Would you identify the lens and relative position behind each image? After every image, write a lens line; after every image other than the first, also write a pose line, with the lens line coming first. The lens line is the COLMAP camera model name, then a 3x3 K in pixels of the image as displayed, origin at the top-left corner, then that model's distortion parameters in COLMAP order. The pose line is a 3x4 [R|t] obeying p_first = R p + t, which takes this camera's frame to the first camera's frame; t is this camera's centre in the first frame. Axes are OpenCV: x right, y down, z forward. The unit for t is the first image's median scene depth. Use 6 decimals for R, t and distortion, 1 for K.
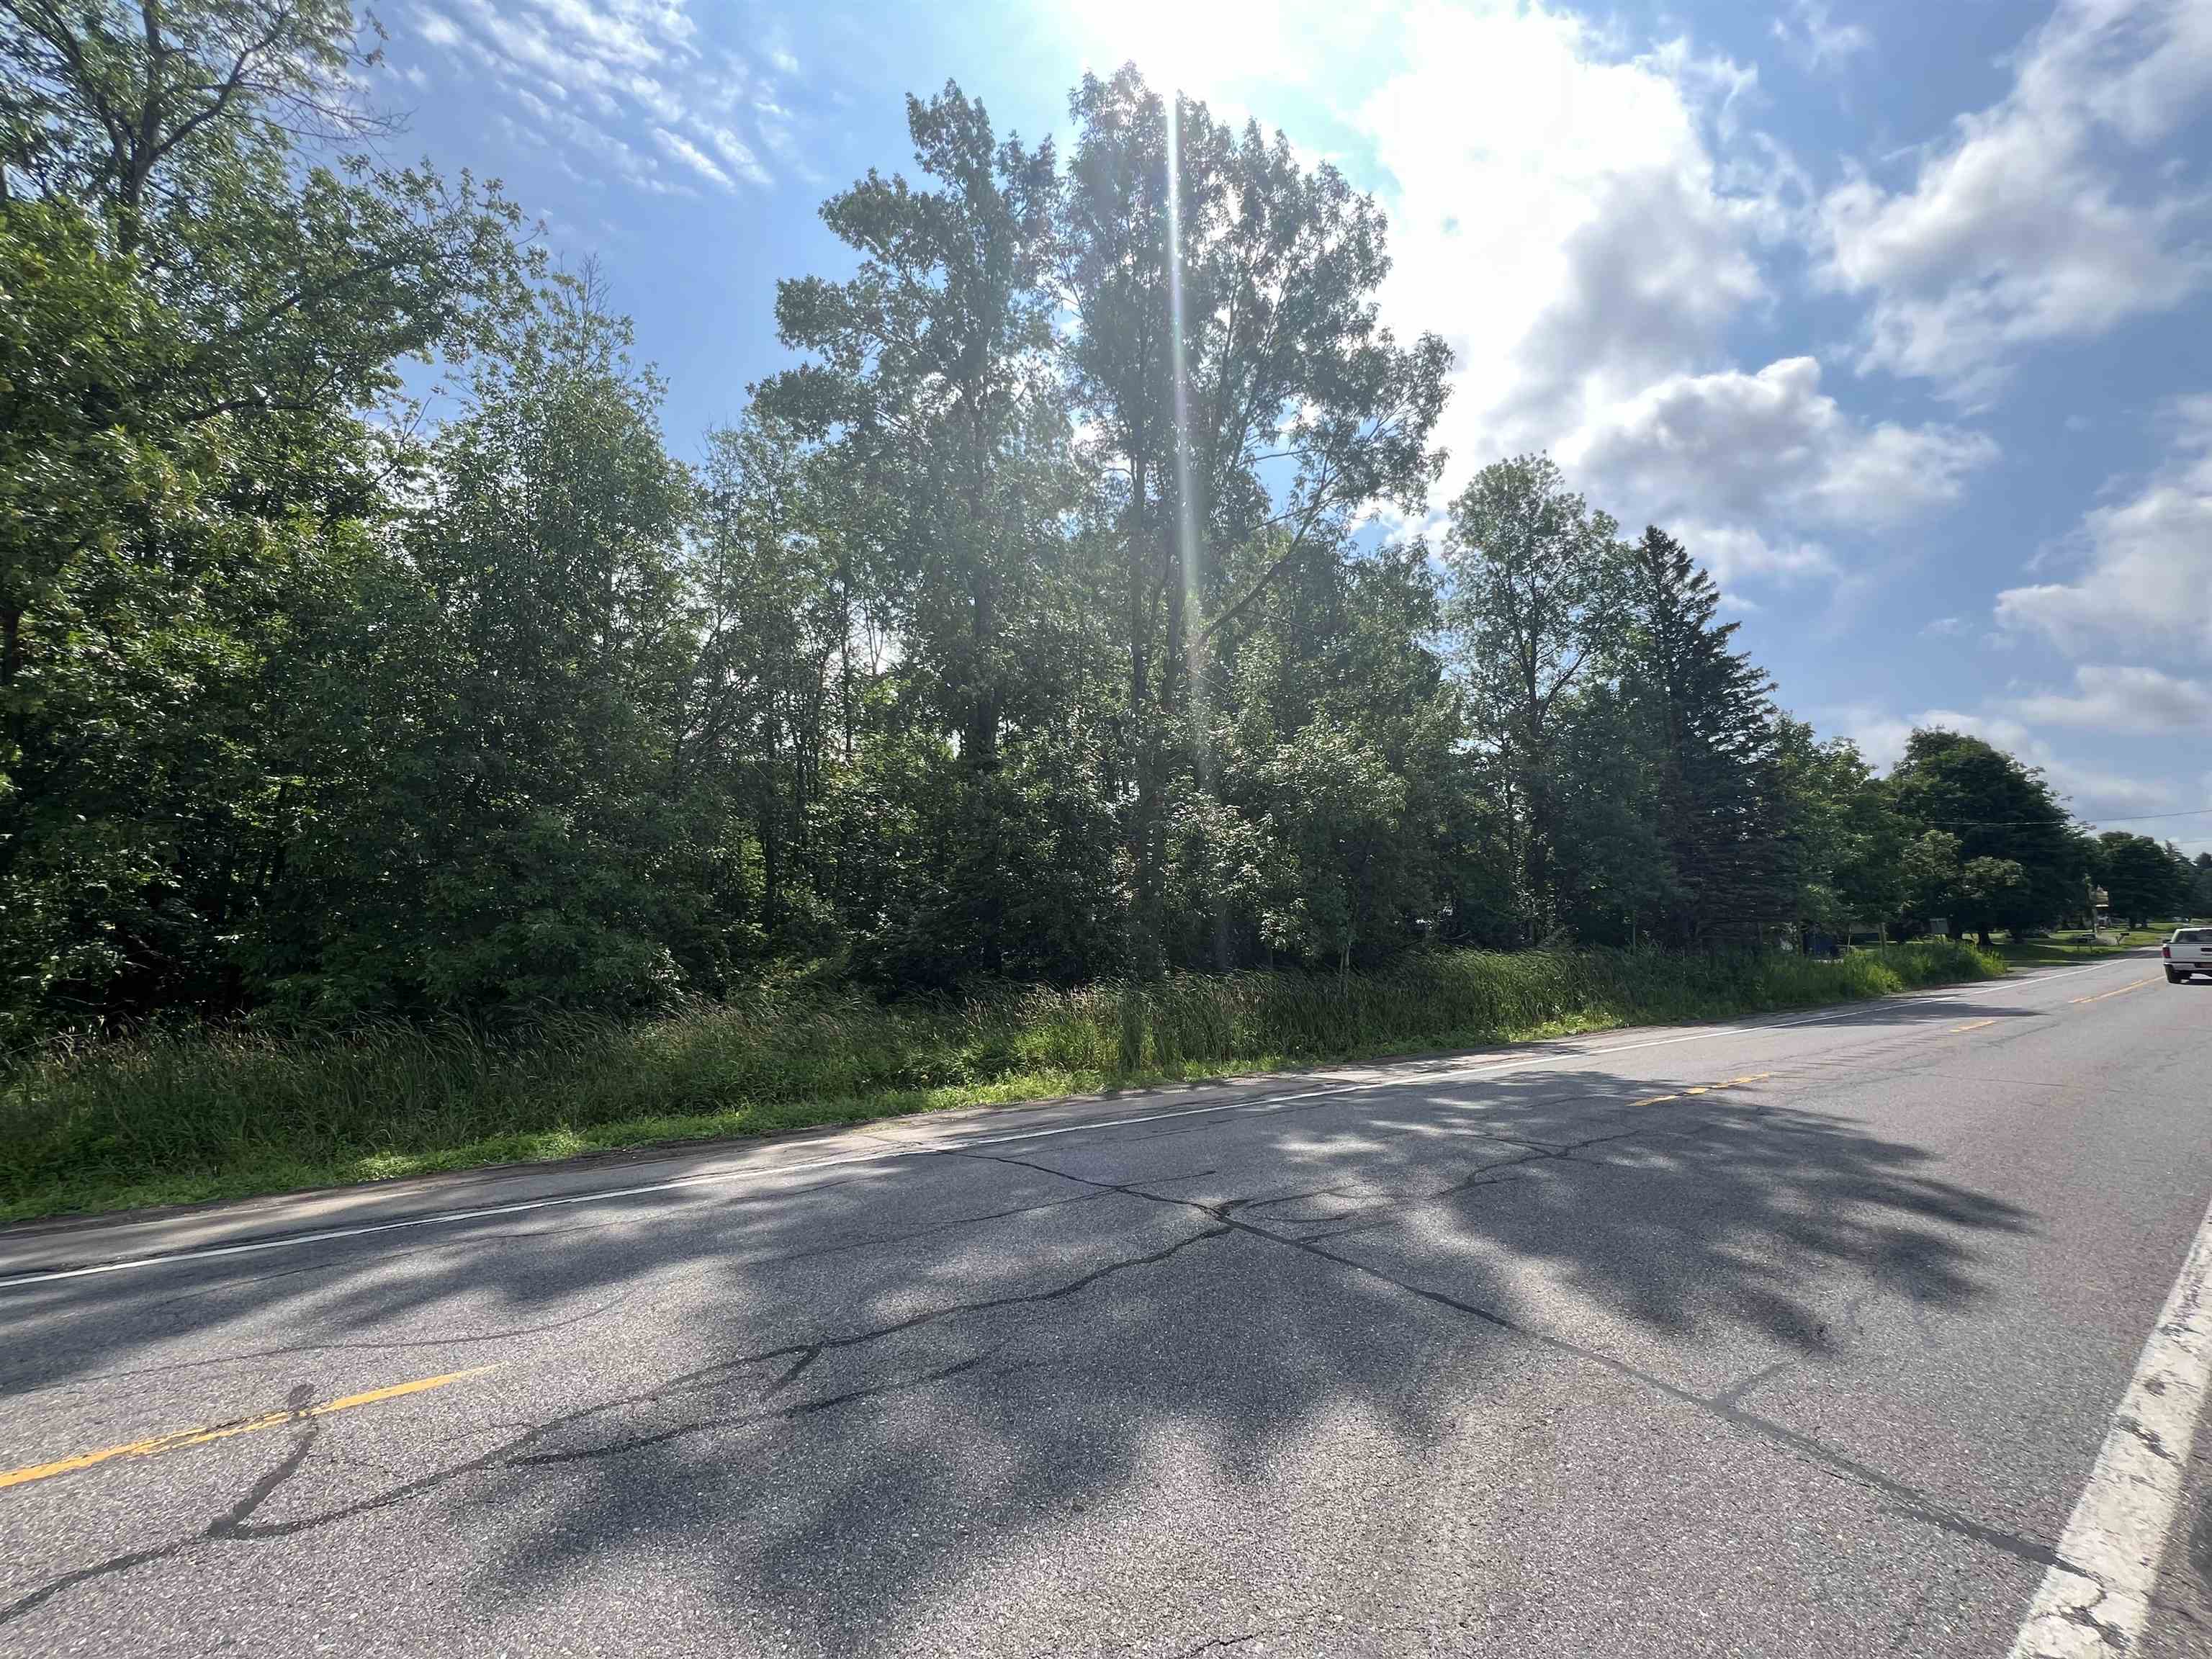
lens RADIAL K [[863.6, 0, 1106.1], [0, 863.6, 822.6], [0, 0, 1]] dist [-0.007590, 0.000850]
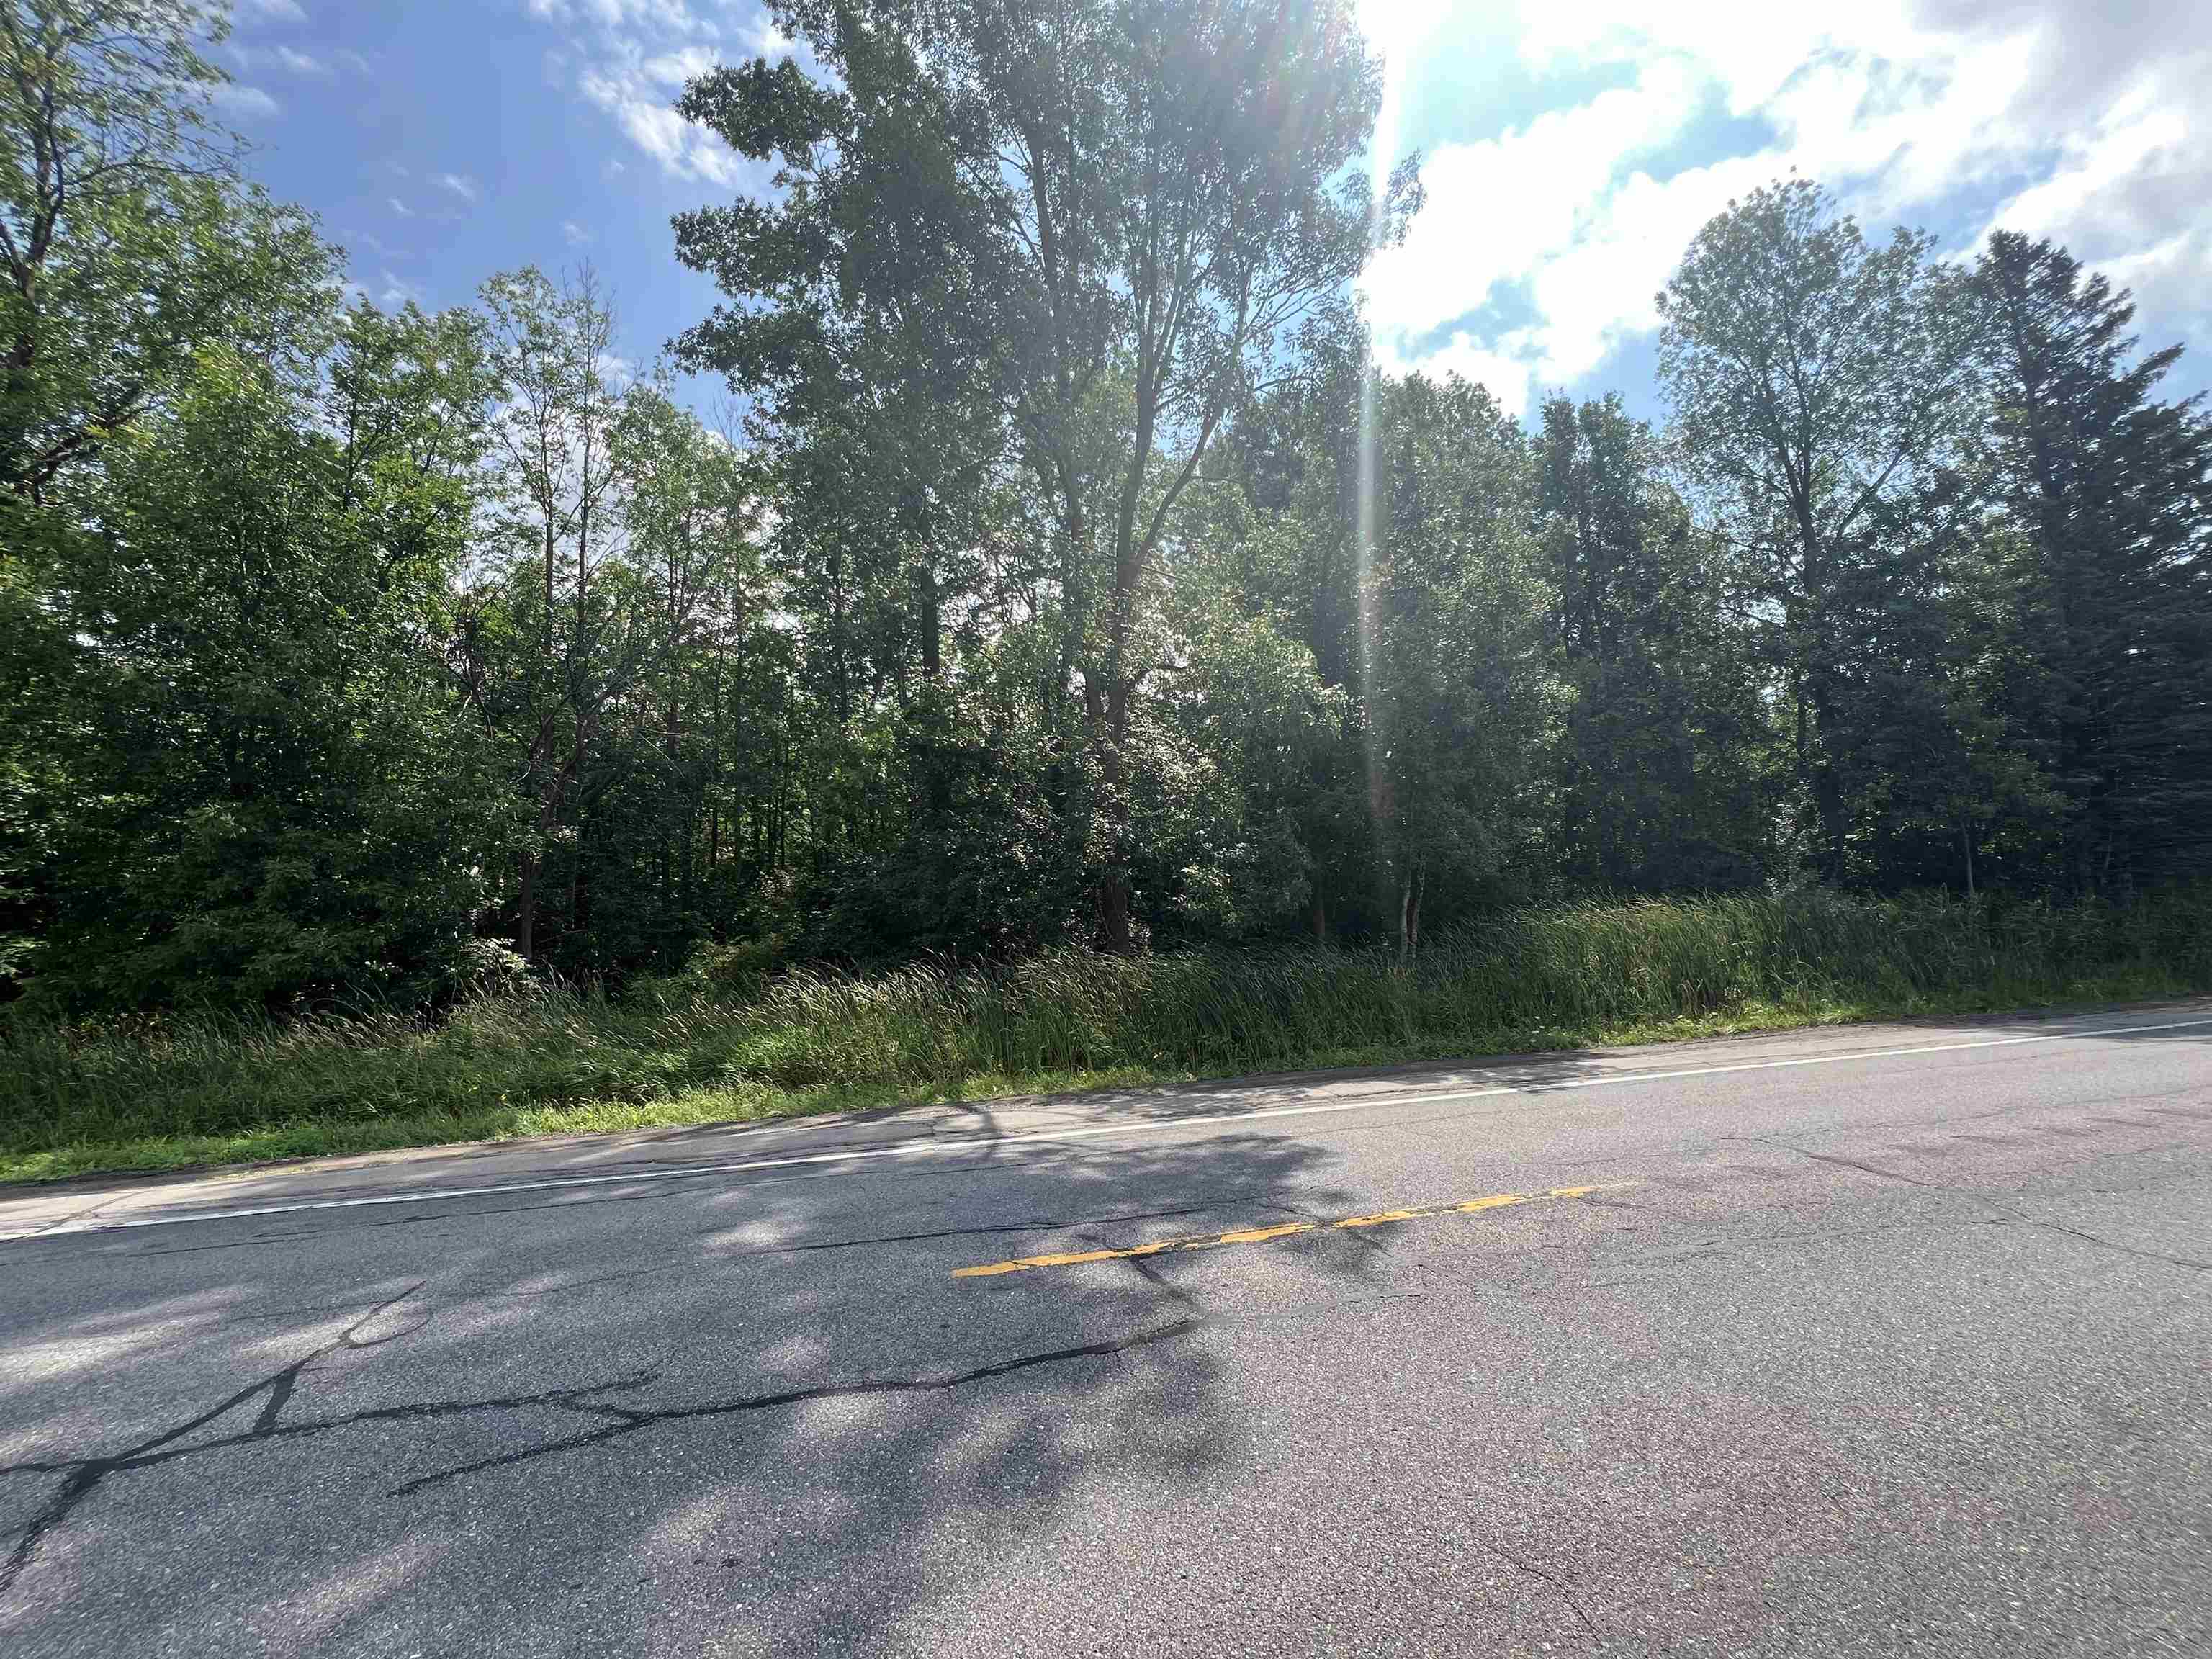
lens RADIAL K [[863.6, 0, 1118.1], [0, 863.6, 816.6], [0, 0, 1]] dist [-0.007590, 0.000850]
pose [[0.935639, -0.067111, -0.346518, 0.217199], [0.083245, 0.996019, 0.031870, 0.016731], [0.343000, -0.058665, 0.937502, 0.154005]]
